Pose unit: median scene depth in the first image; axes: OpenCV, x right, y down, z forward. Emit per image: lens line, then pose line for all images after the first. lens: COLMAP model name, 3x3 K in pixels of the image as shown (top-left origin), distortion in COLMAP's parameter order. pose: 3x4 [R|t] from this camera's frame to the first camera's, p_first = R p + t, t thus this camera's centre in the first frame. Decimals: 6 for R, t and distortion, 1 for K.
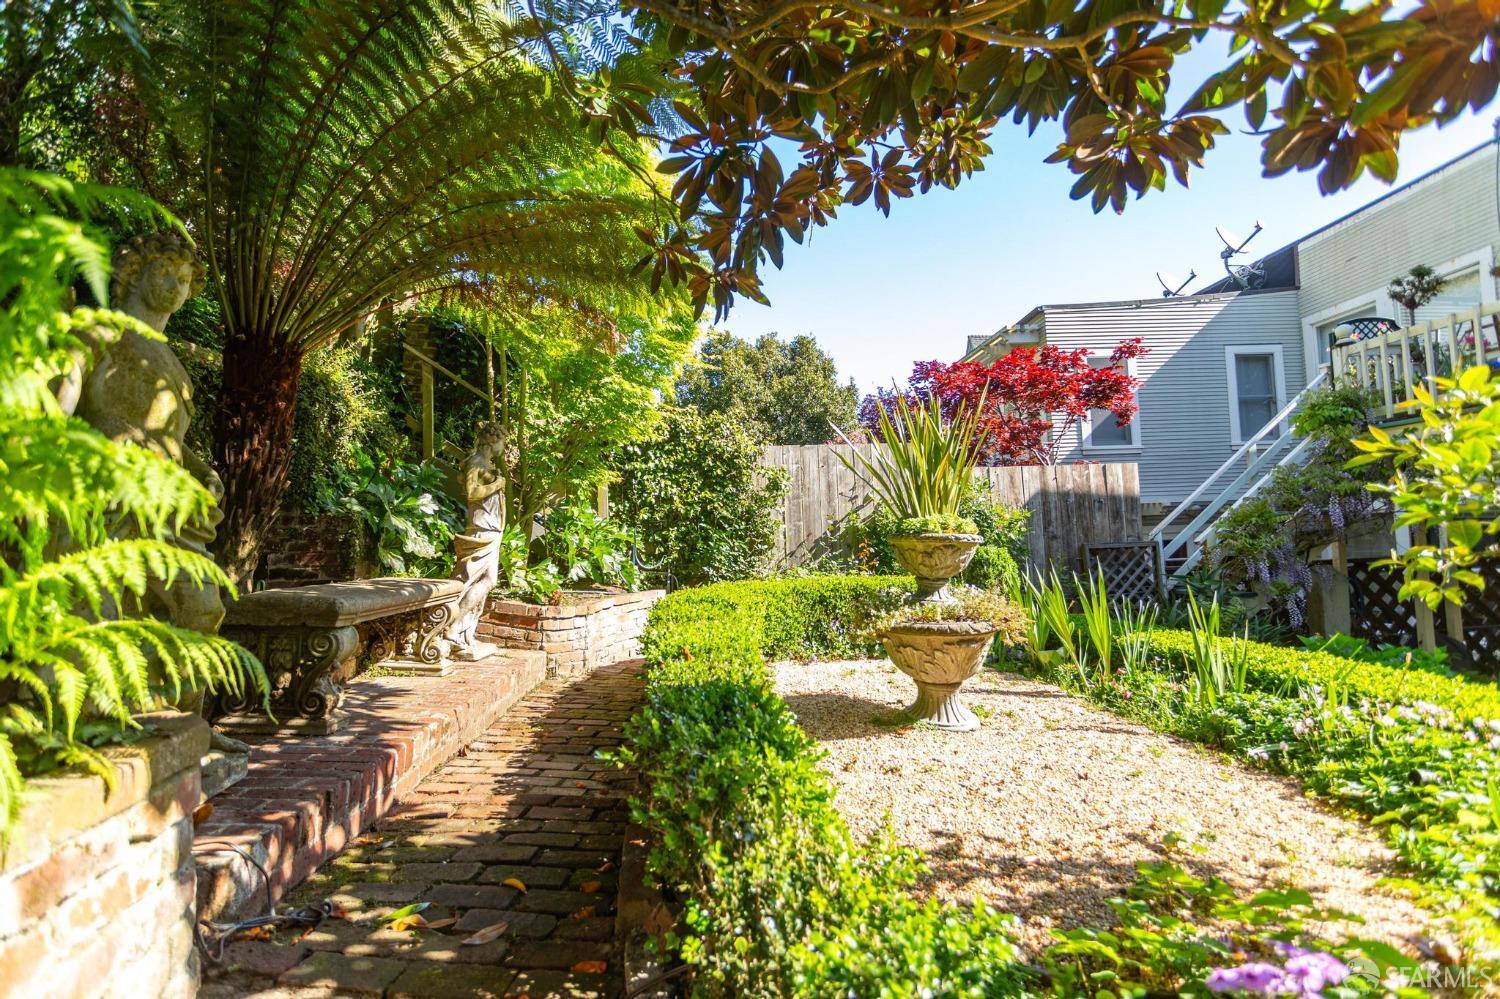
lens RADIAL K [[731.4, 0, 750.0], [0, 731.4, 499.5], [0, 0, 1]] dist [-0.046251, 0.016431]
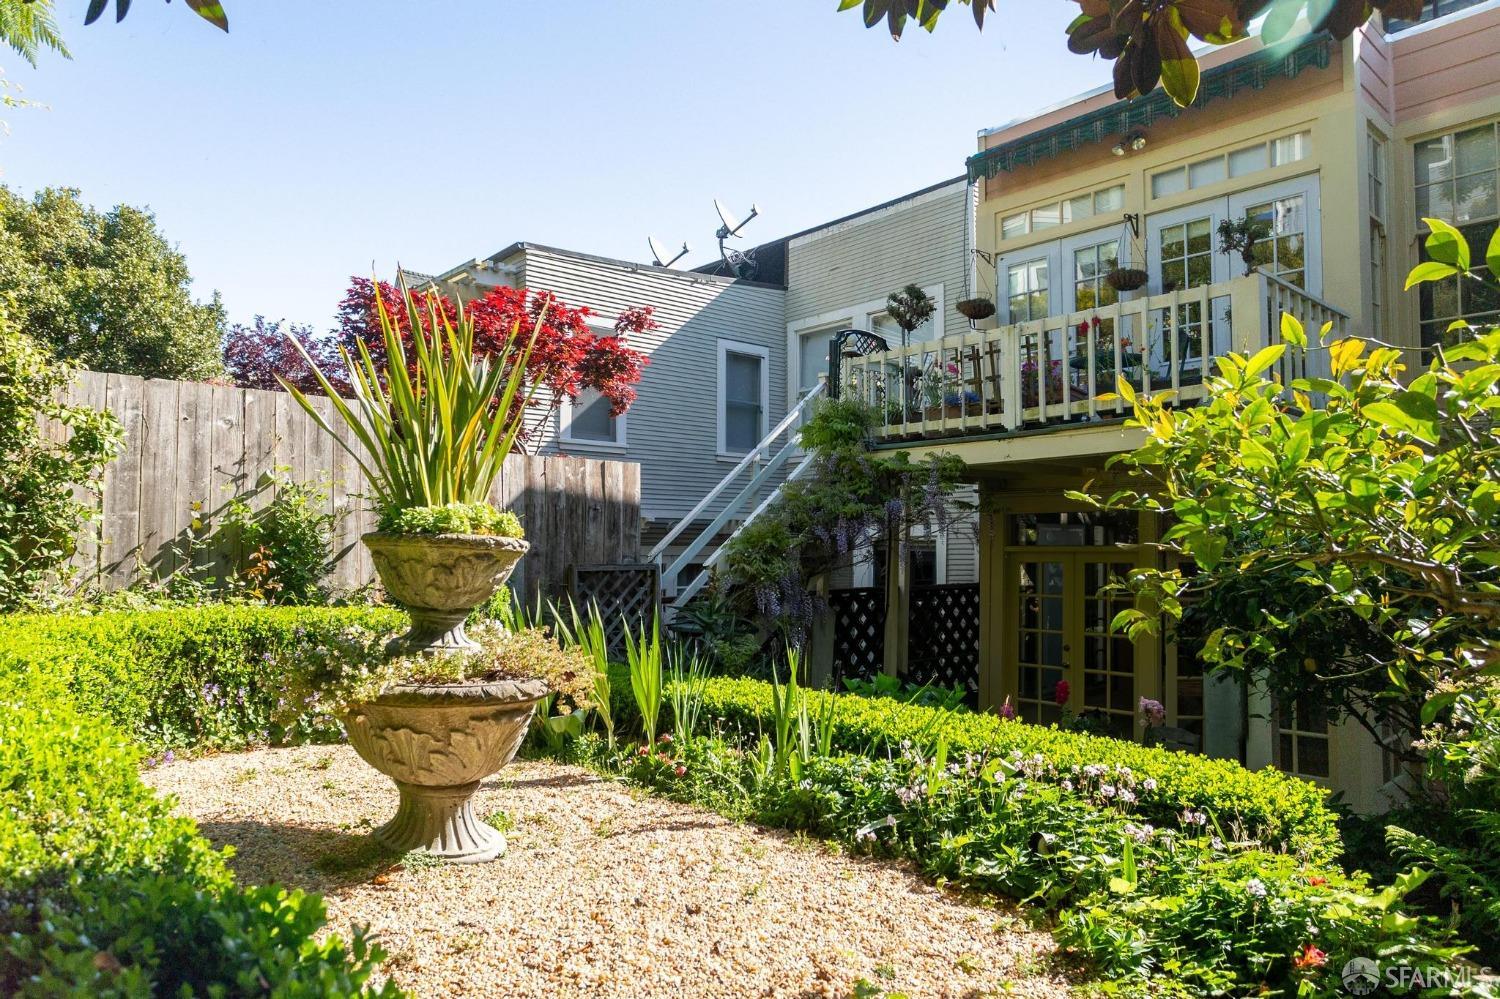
lens RADIAL K [[972.5, 0, 750.0], [0, 972.5, 499.5], [0, 0, 1]] dist [-0.032366, 0.025917]
pose [[0.772815, 0.068183, 0.630958, -0.035729], [-0.063204, 0.997538, -0.030383, 0.014557], [-0.631476, -0.016399, 0.775222, 0.124585]]
